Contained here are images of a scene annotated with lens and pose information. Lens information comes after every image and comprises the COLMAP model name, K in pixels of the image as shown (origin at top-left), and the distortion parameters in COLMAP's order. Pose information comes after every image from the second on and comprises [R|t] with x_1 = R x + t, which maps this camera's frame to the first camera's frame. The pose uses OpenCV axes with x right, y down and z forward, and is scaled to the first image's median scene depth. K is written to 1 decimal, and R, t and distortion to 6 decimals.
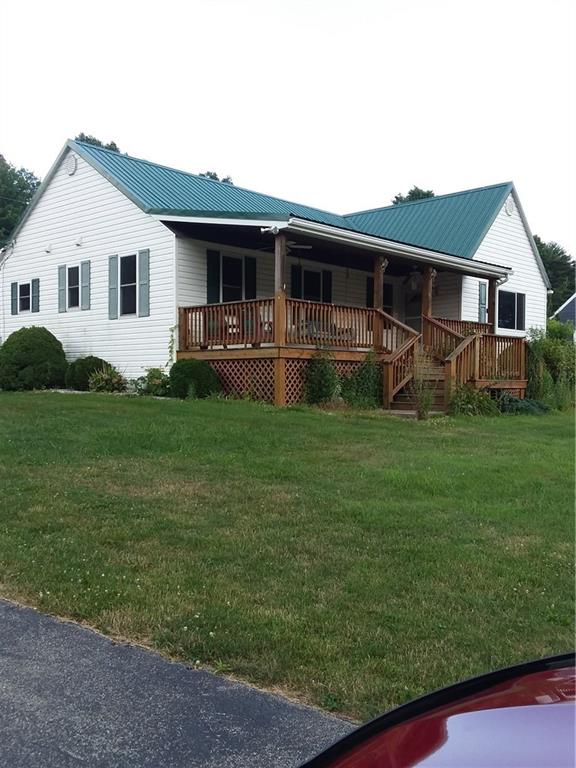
lens RADIAL K [[769.1, 0, 288.0], [0, 769.1, 384.0], [0, 0, 1]] dist [0.099379, 0.001128]
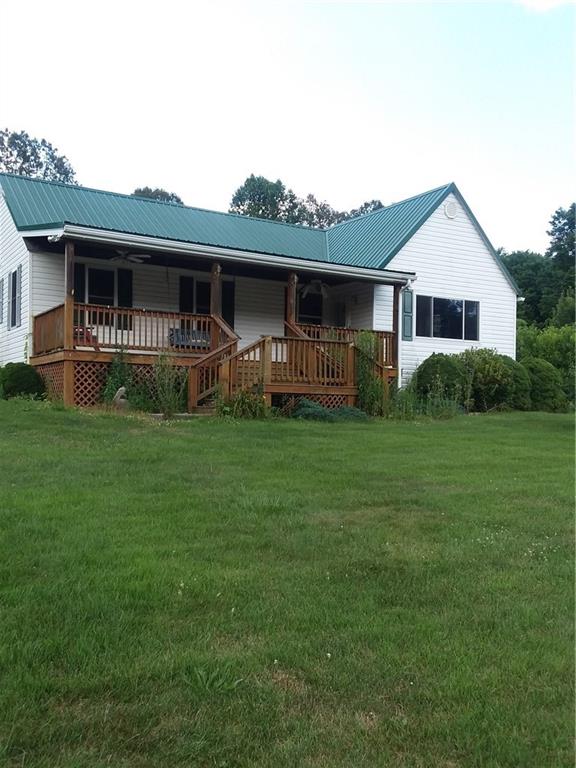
lens RADIAL K [[769.1, 0, 288.0], [0, 769.1, 384.0], [0, 0, 1]] dist [0.099379, 0.001128]
pose [[0.956663, 0.004938, -0.291157, 0.472511], [-0.016367, 0.999188, -0.036829, 0.025617], [0.290738, 0.039999, 0.955966, 0.073774]]
